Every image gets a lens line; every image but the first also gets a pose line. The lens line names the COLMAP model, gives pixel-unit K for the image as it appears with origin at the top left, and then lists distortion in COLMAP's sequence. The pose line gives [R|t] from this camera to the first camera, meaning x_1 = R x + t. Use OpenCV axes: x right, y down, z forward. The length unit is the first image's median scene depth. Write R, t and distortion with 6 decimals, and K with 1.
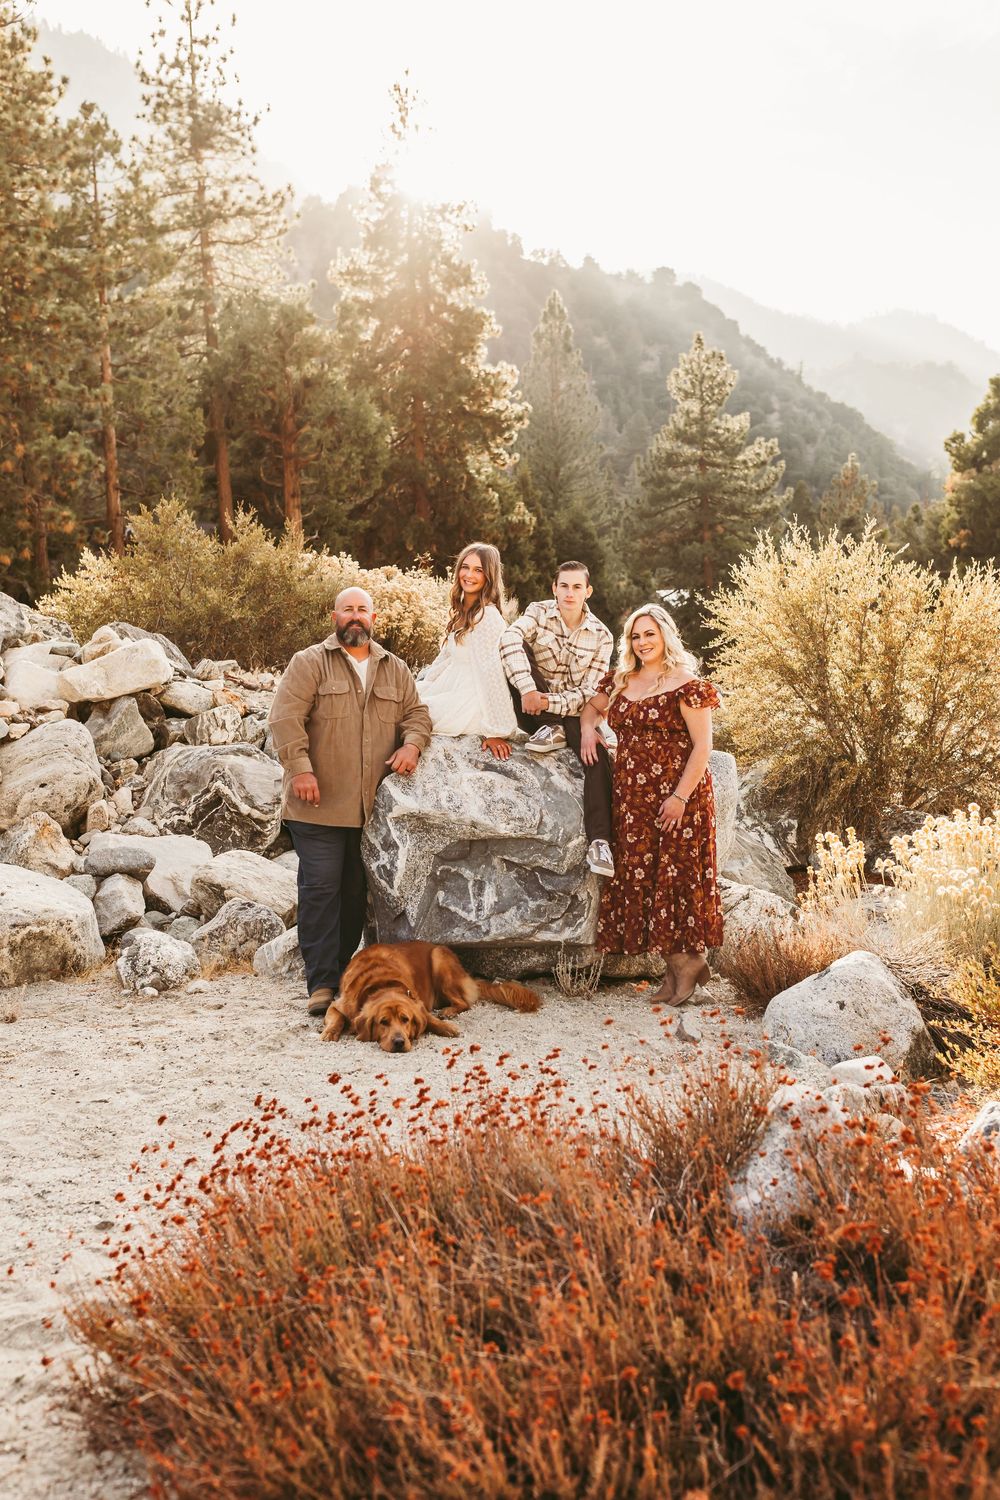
lens RADIAL K [[1672.7, 0, 522.1], [0, 1672.7, 735.1], [0, 0, 1]] dist [0.012018, -0.050918]
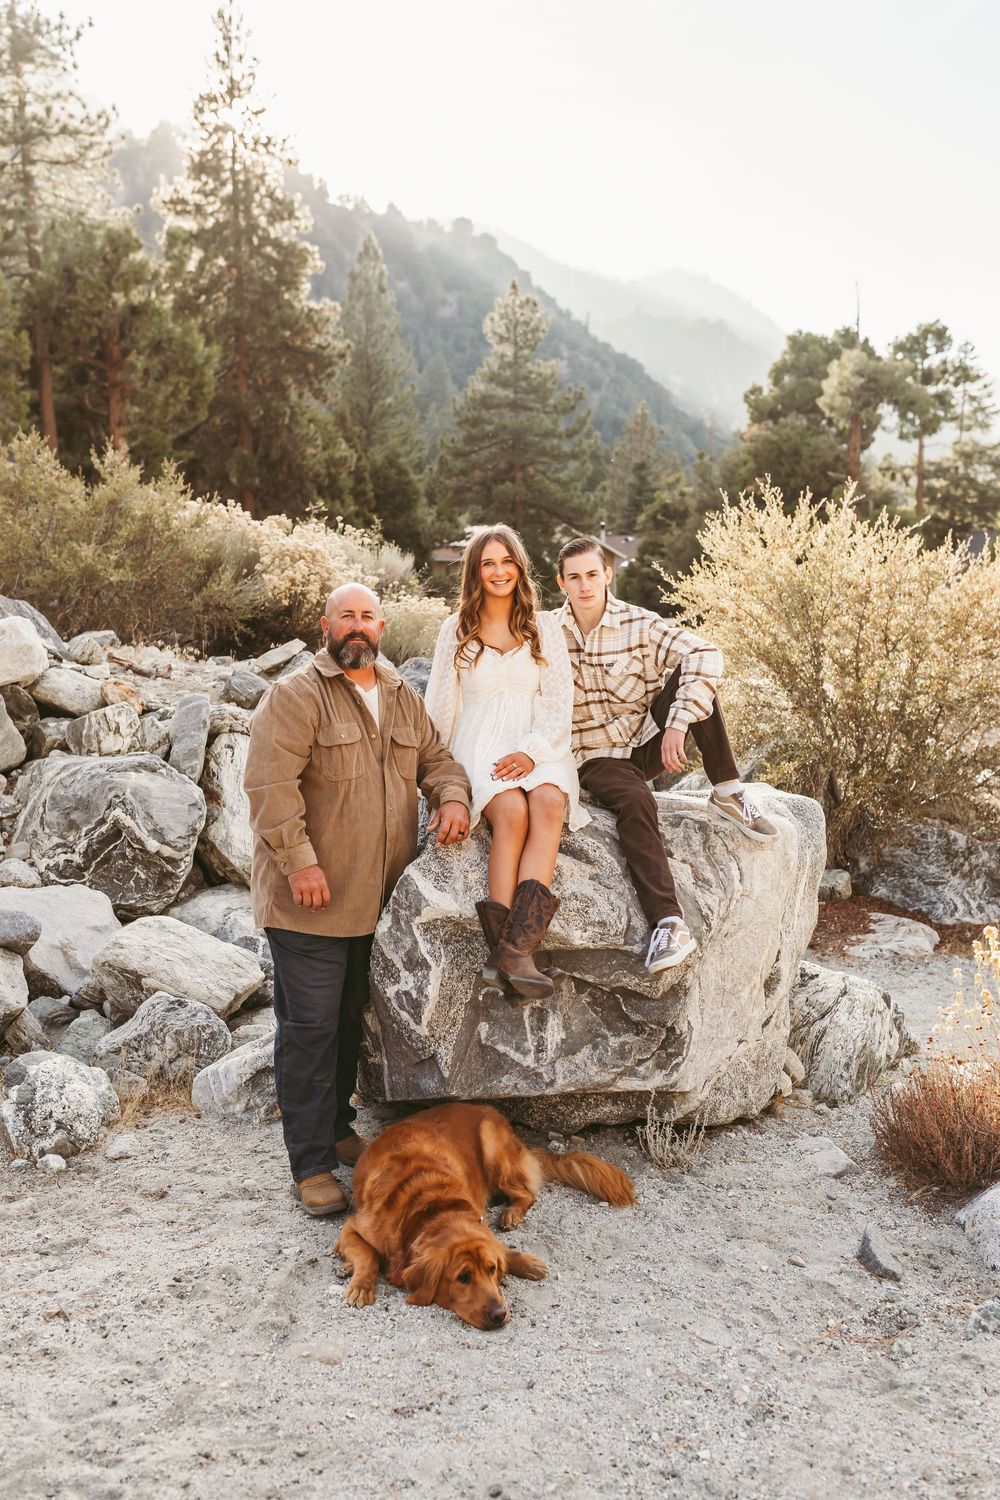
lens RADIAL K [[1509.8, 0, 500.0], [0, 1509.8, 750.0], [0, 0, 1]] dist [0.006572, 0.008967]
pose [[0.992366, 0.007846, 0.123081, -0.065017], [-0.015879, 0.997797, 0.064417, -0.033427], [-0.122304, -0.065880, 0.990304, 0.203996]]
